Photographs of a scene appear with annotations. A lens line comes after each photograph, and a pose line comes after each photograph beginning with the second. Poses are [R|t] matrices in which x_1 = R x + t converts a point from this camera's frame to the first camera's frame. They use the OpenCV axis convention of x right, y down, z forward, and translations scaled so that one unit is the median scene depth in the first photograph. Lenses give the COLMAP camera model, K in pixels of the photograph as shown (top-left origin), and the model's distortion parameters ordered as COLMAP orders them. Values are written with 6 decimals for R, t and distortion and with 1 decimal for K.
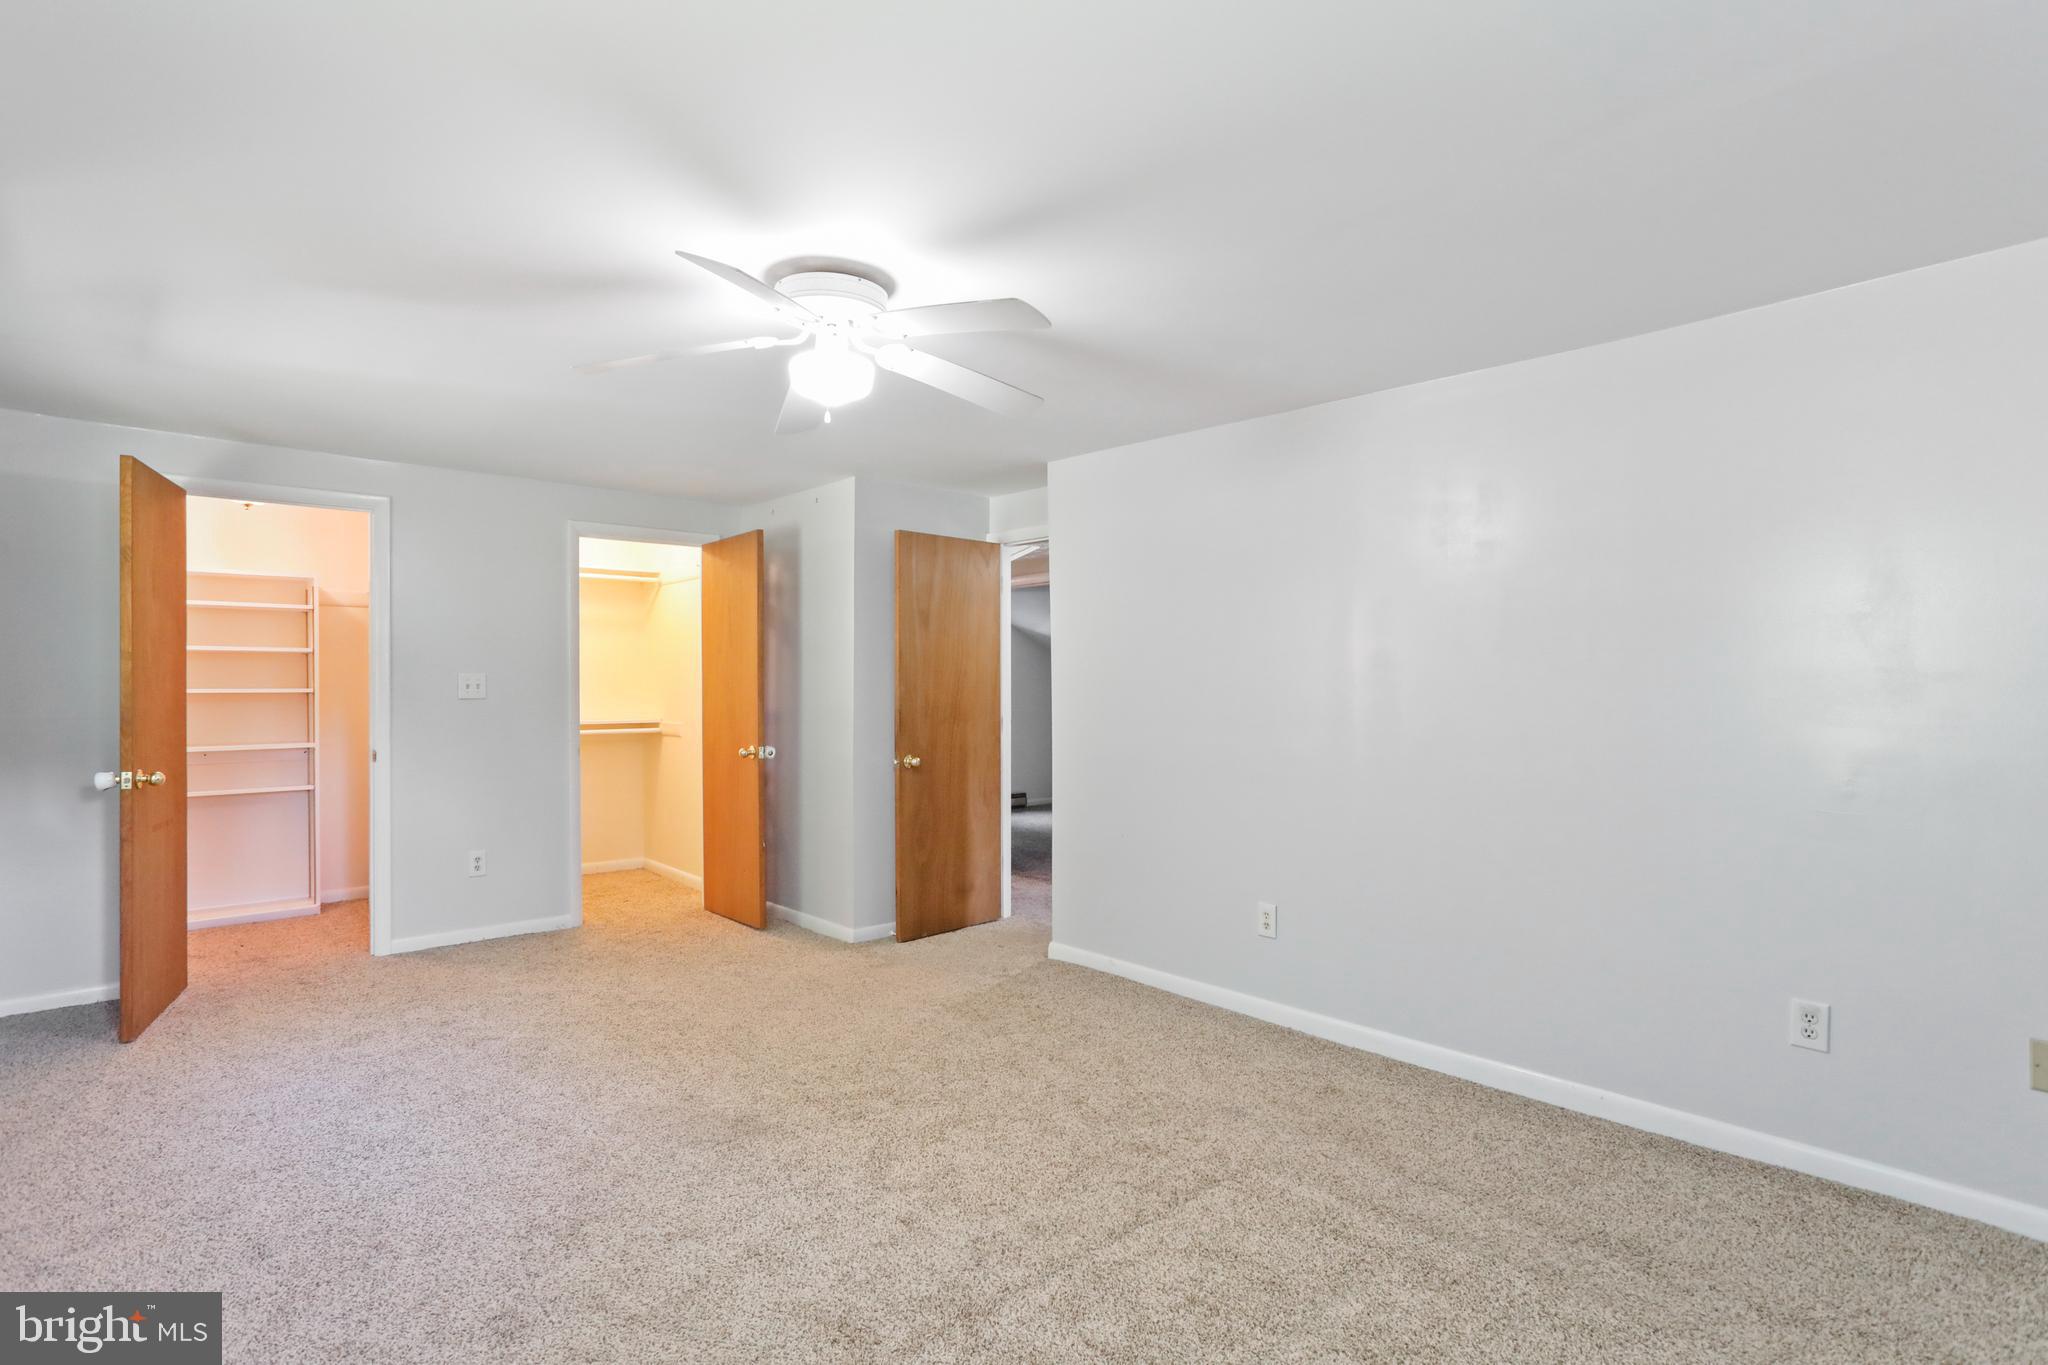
lens RADIAL K [[993.5, 0, 1025.6], [0, 993.5, 678.5], [0, 0, 1]] dist [-0.049752, 0.025921]
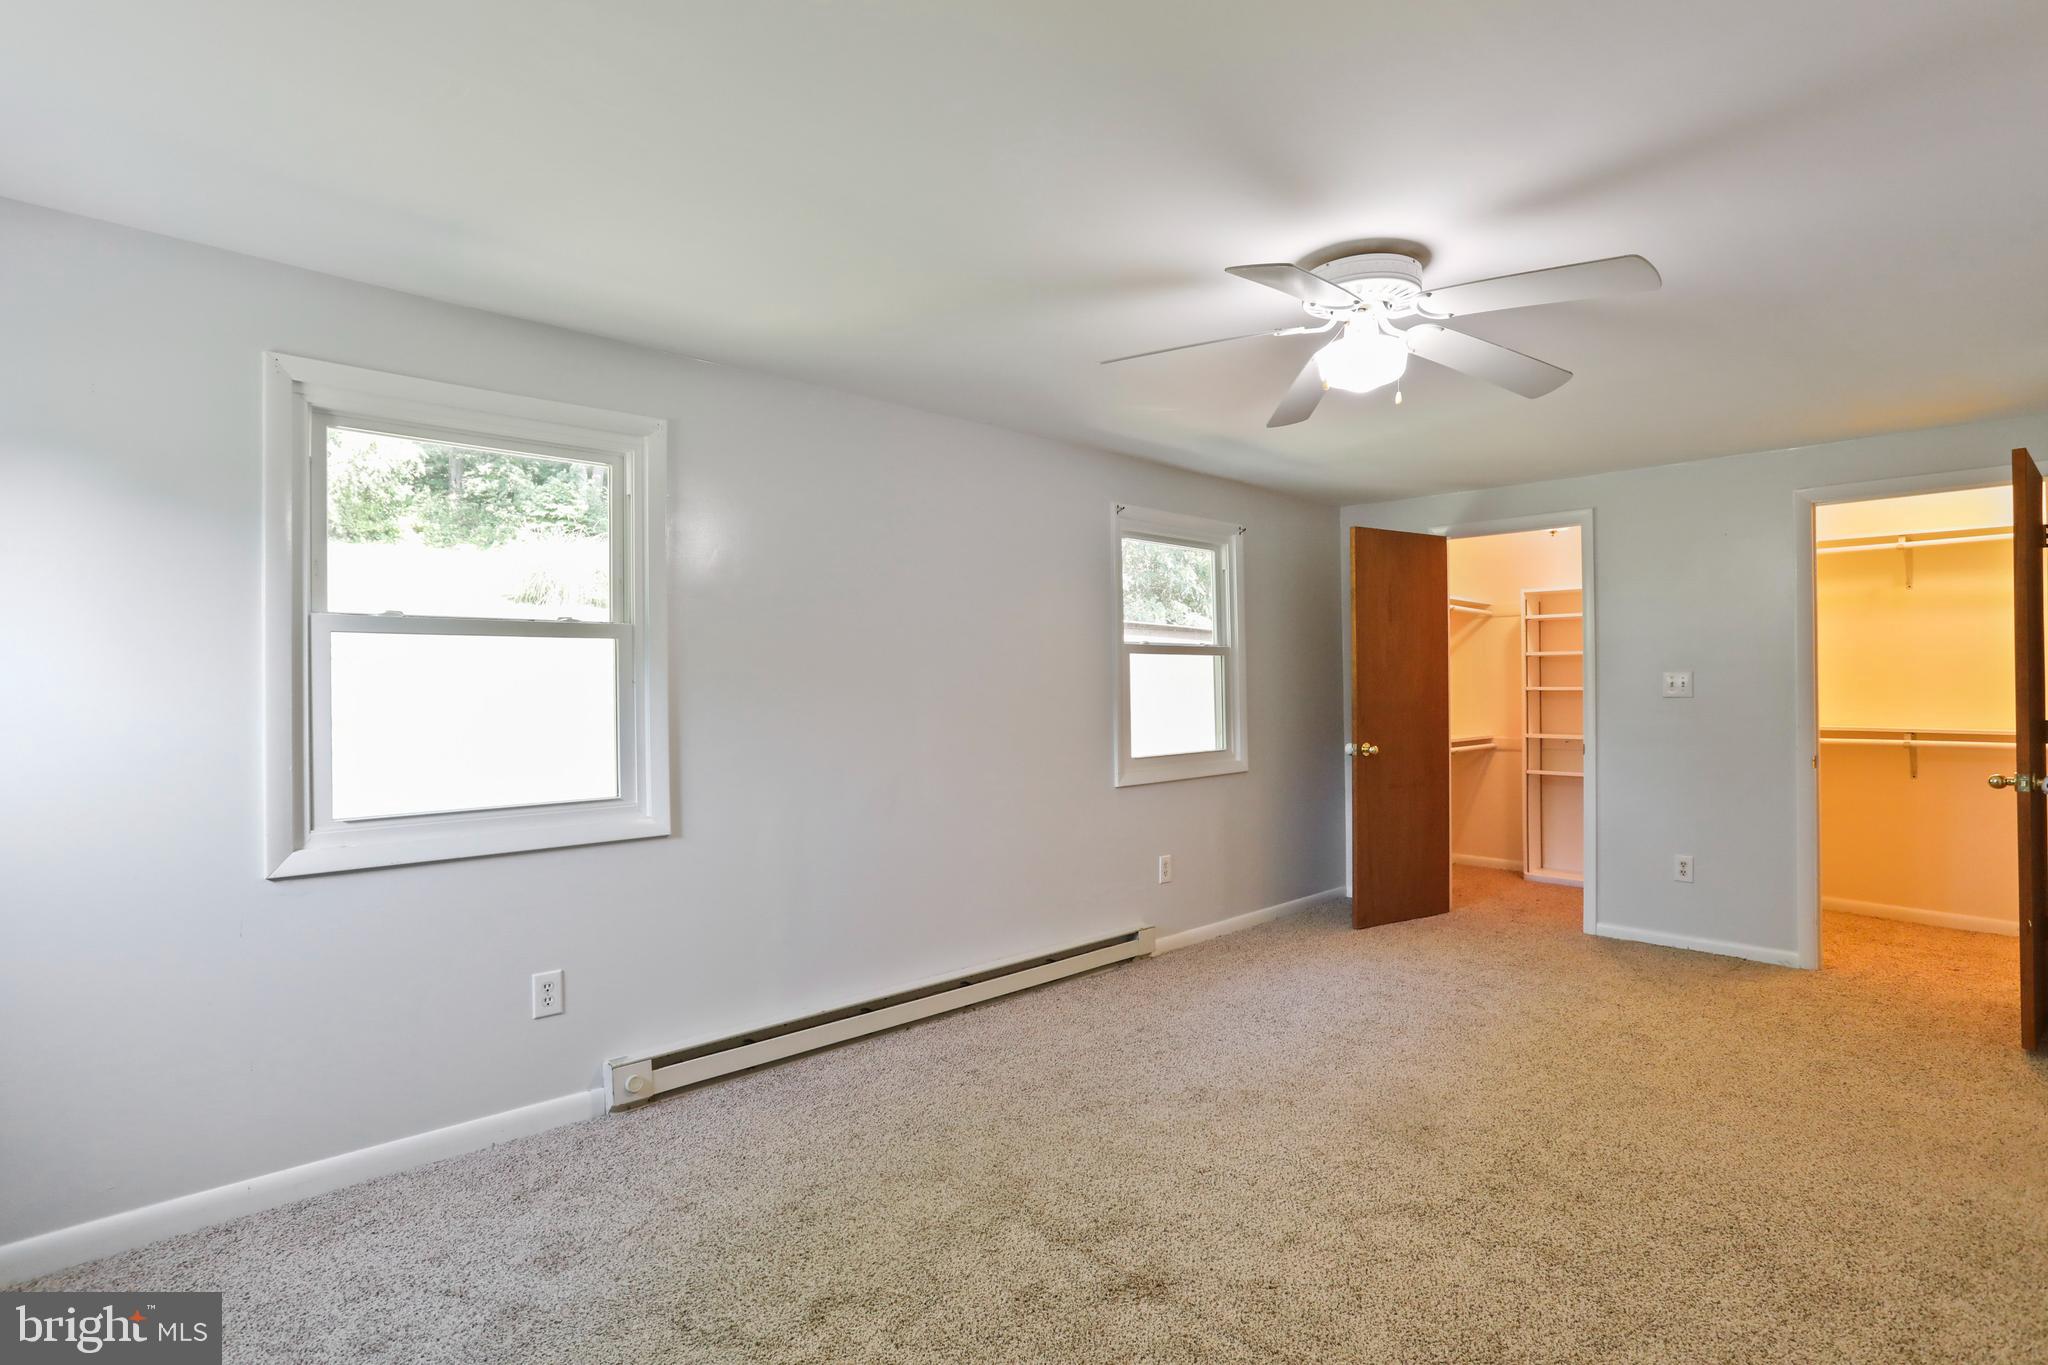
lens RADIAL K [[993.5, 0, 1027.3], [0, 993.5, 685.6], [0, 0, 1]] dist [-0.049752, 0.025921]
pose [[0.025901, -0.000343, -0.999664, 0.467170], [0.010957, 0.999940, -0.000059, 0.001709], [0.999604, -0.010952, 0.025904, 0.399227]]
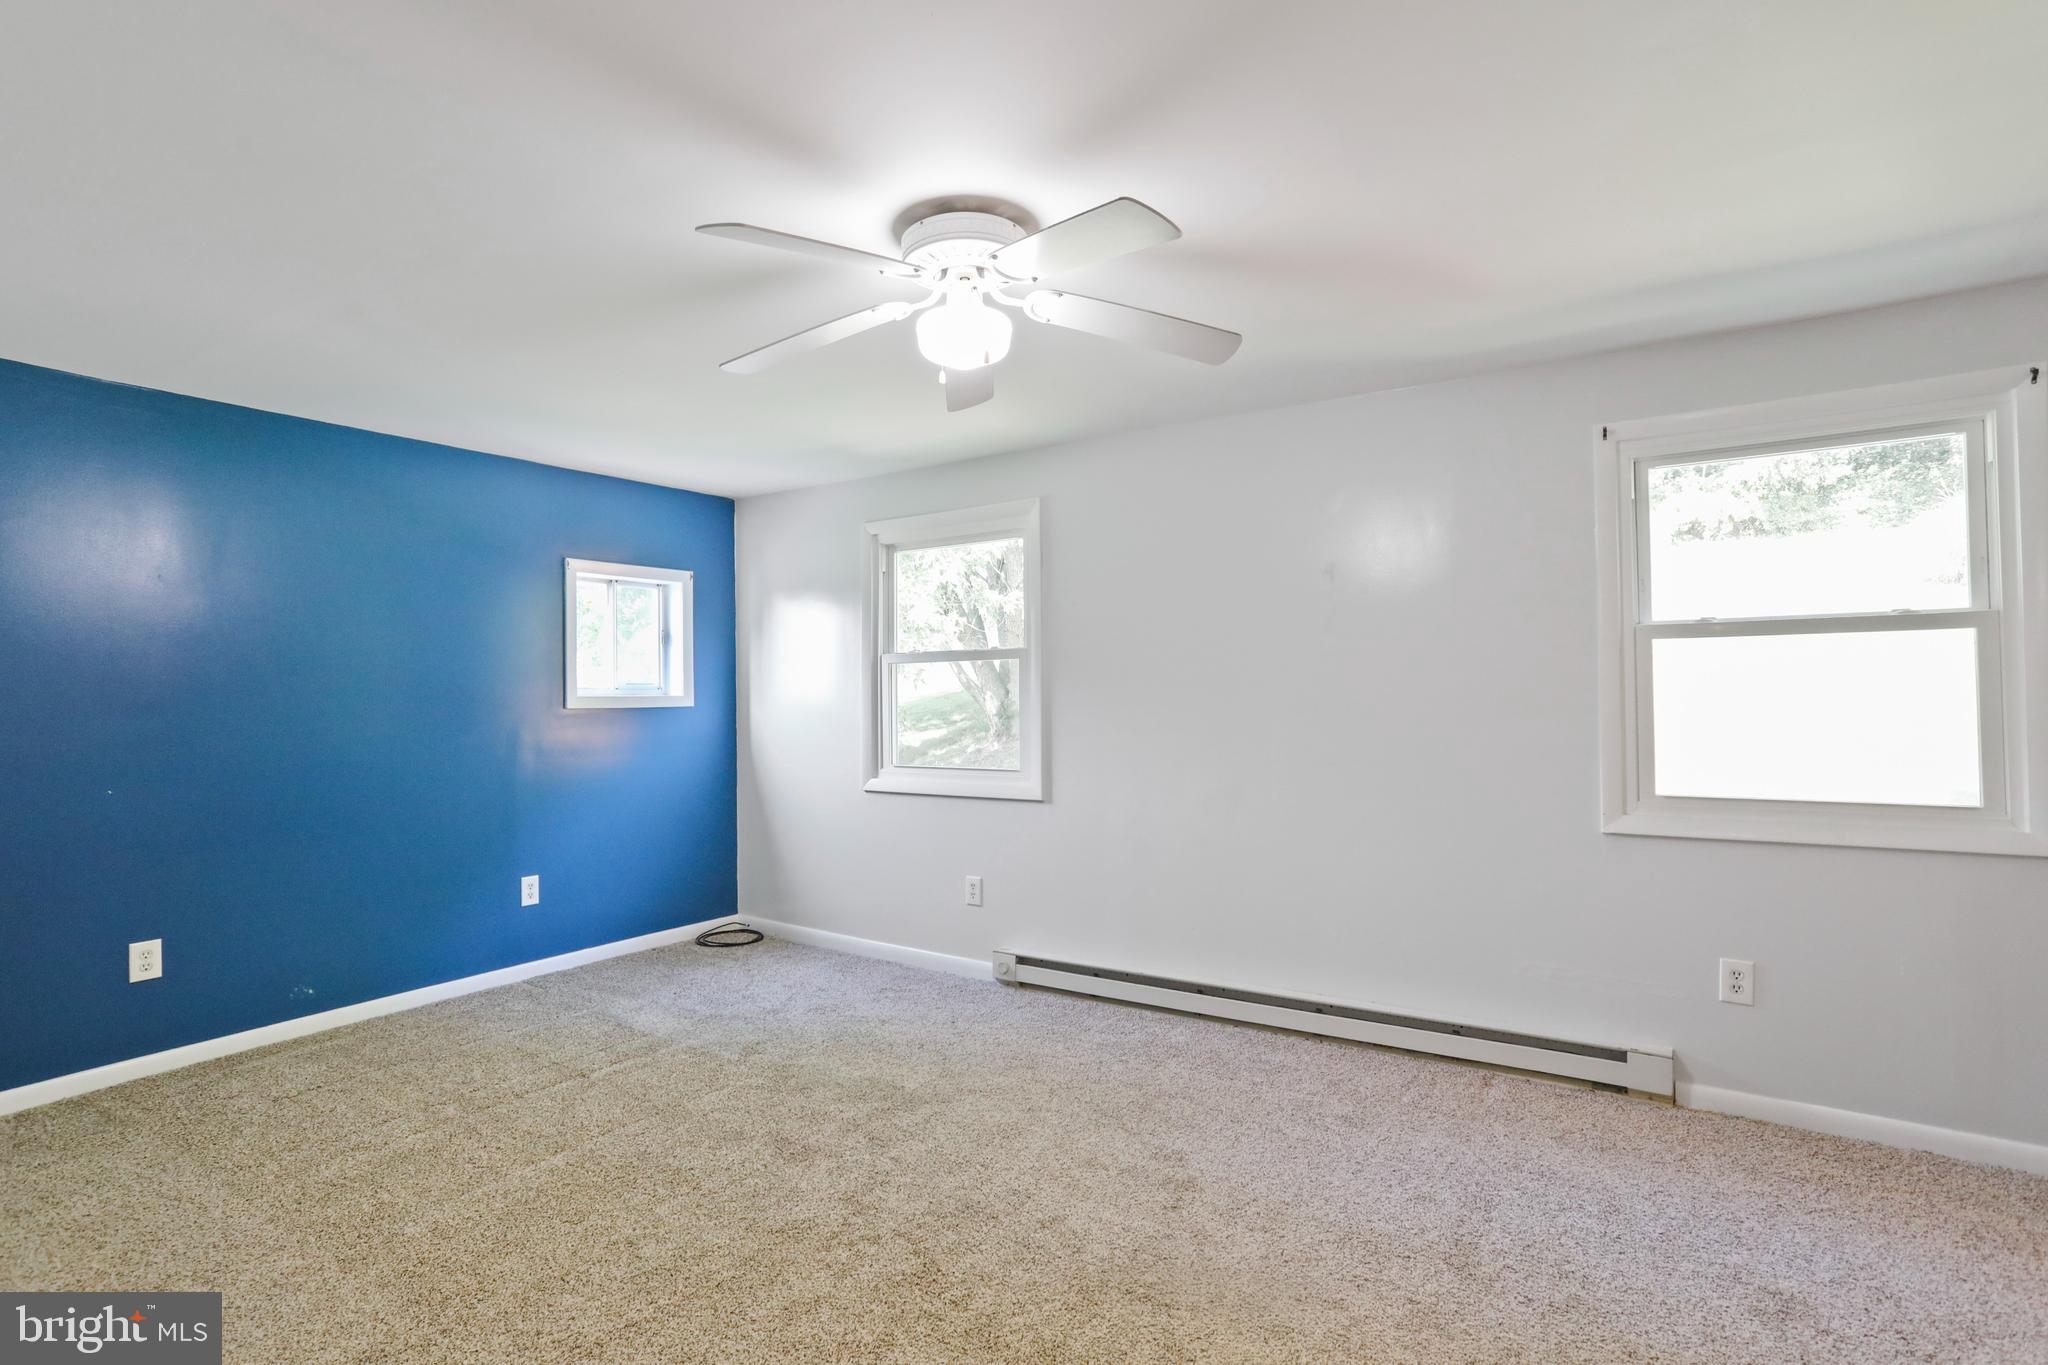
lens RADIAL K [[993.5, 0, 1026.2], [0, 993.5, 687.3], [0, 0, 1]] dist [-0.049752, 0.025921]
pose [[-0.966262, 0.005270, -0.257506, -0.008179], [0.009266, 0.999855, -0.014309, 0.009258], [0.257393, -0.016212, -0.966171, 1.142805]]
